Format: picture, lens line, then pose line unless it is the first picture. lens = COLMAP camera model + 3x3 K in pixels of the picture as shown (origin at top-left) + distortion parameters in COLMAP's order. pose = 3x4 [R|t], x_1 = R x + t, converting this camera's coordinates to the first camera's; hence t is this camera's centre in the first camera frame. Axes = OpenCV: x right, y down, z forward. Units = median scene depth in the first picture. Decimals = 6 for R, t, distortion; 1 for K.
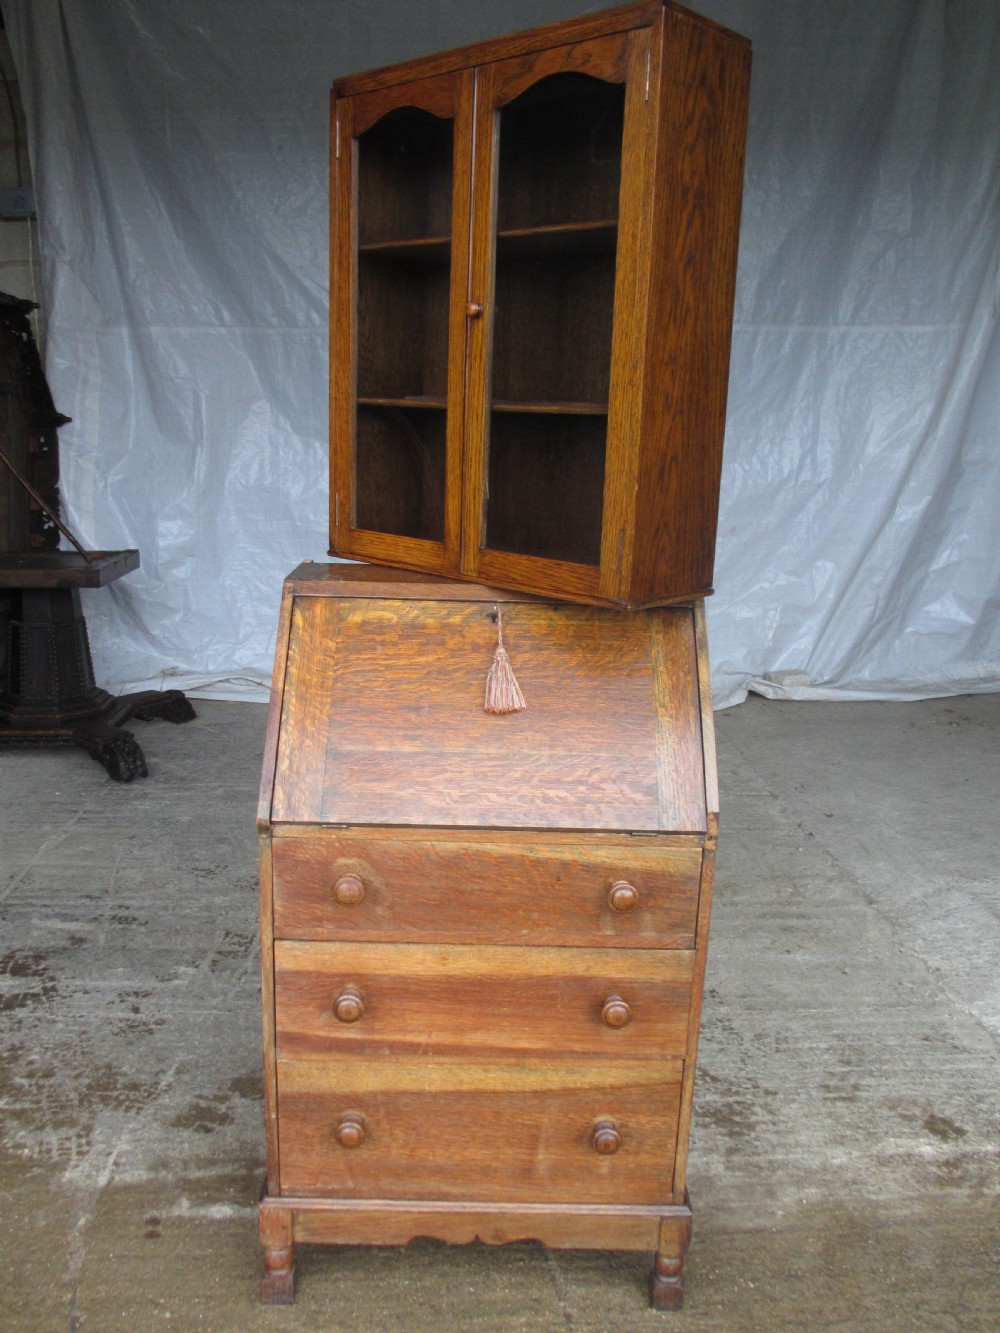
lens RADIAL K [[1111.5, 0, 501.5], [0, 1111.5, 665.7], [0, 0, 1]] dist [-0.046737, 0.014631]
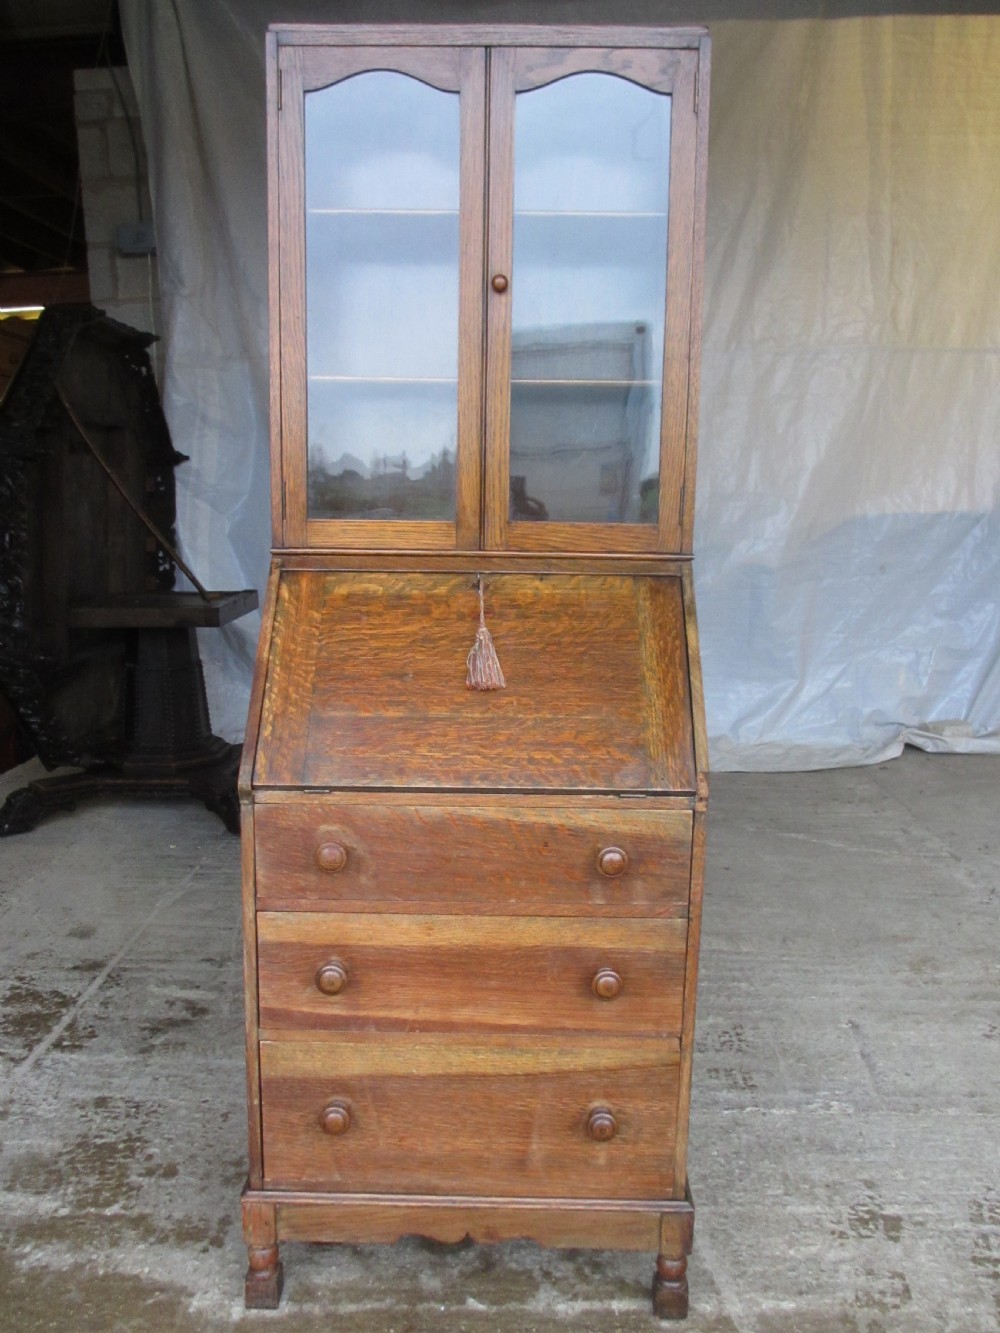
lens RADIAL K [[1111.5, 0, 500.6], [0, 1111.5, 669.0], [0, 0, 1]] dist [-0.046737, 0.014631]
pose [[0.996621, -0.001941, -0.082116, -0.045612], [-0.002199, 0.998732, -0.050299, 0.011300], [0.082110, 0.050310, 0.995353, 0.078829]]
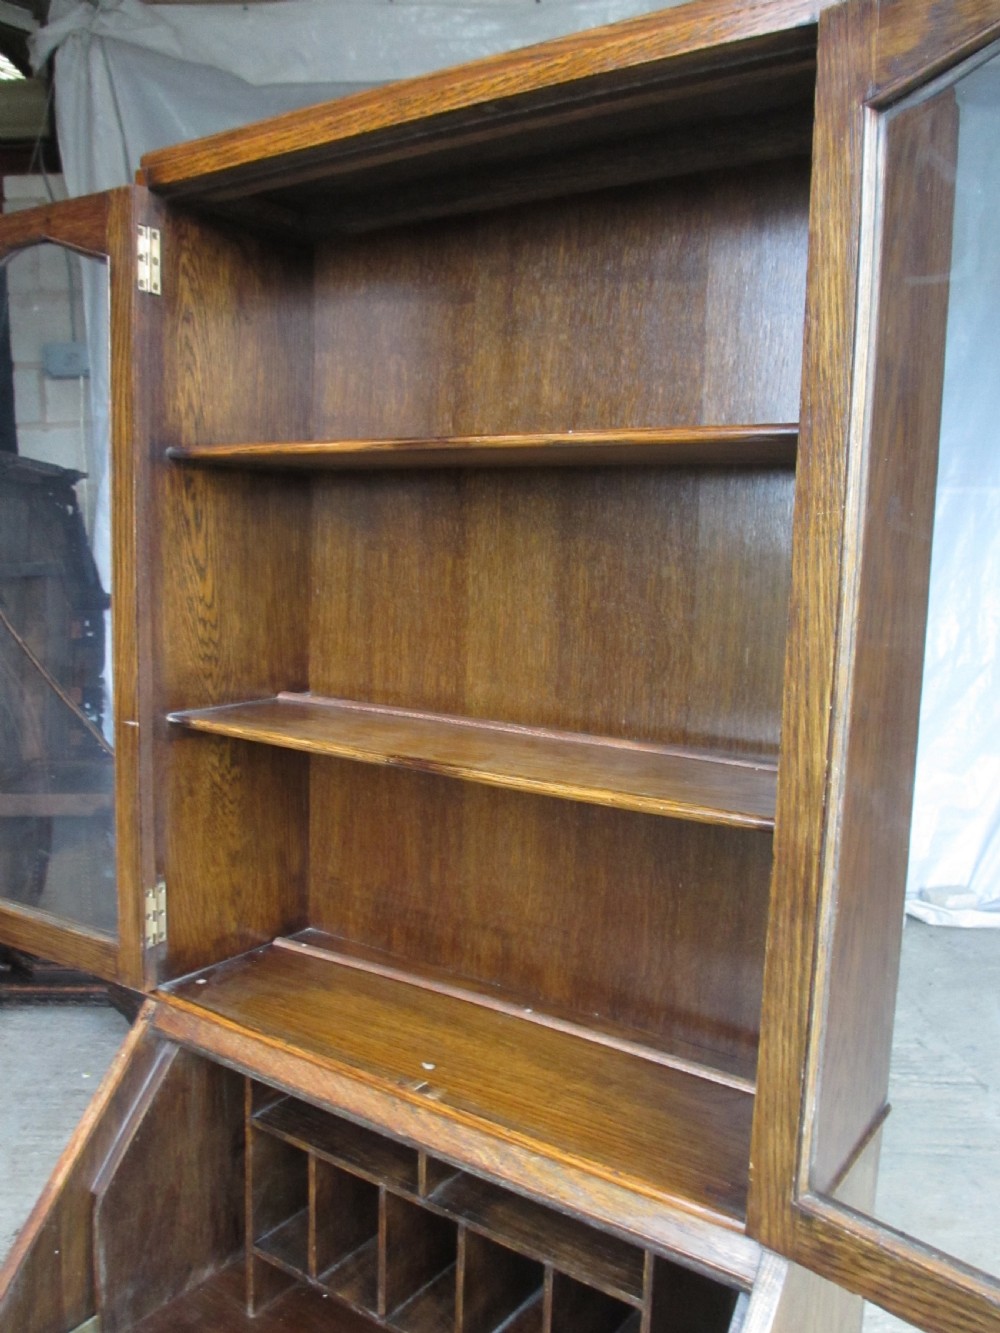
lens RADIAL K [[1111.5, 0, 493.2], [0, 1111.5, 677.2], [0, 0, 1]] dist [-0.046737, 0.014631]
pose [[0.998864, 0.000244, -0.047644, -0.063743], [-0.005197, 0.994578, -0.103866, -0.086923], [0.047360, 0.103995, 0.993450, 0.178187]]
